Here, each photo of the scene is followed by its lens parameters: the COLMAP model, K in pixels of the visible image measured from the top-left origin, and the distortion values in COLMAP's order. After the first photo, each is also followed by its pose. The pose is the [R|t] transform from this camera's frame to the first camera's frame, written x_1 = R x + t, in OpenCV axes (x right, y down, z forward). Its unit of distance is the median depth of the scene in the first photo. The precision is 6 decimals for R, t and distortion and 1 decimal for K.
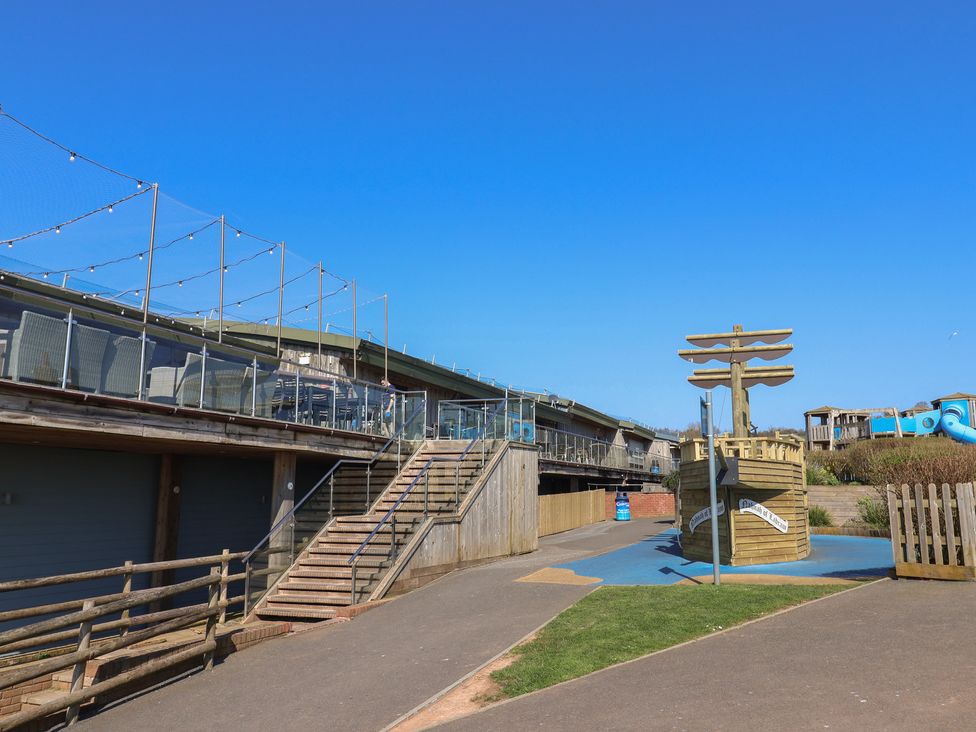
lens RADIAL K [[815.6, 0, 487.7], [0, 815.6, 365.5], [0, 0, 1]] dist [0.028229, -0.038338]
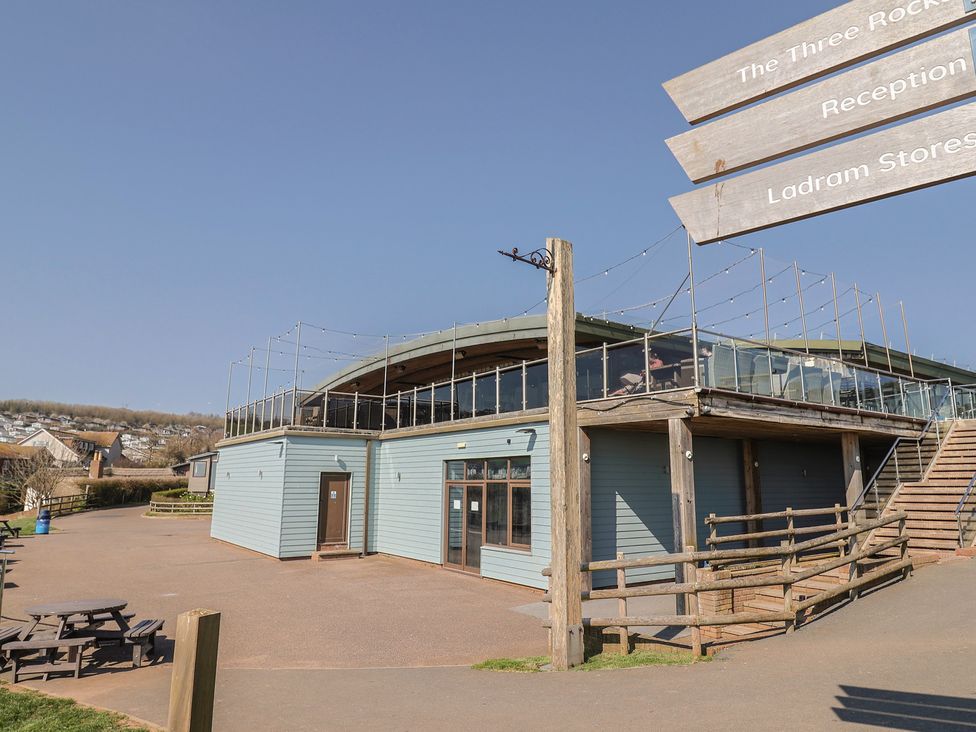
lens RADIAL K [[646.7, 0, 488.4], [0, 646.7, 363.7], [0, 0, 1]] dist [-0.008835, -0.003178]
pose [[0.836076, -0.100522, -0.539325, -0.167082], [0.089390, 0.994894, -0.046857, -0.007001], [0.541281, -0.009034, 0.840793, -0.173859]]
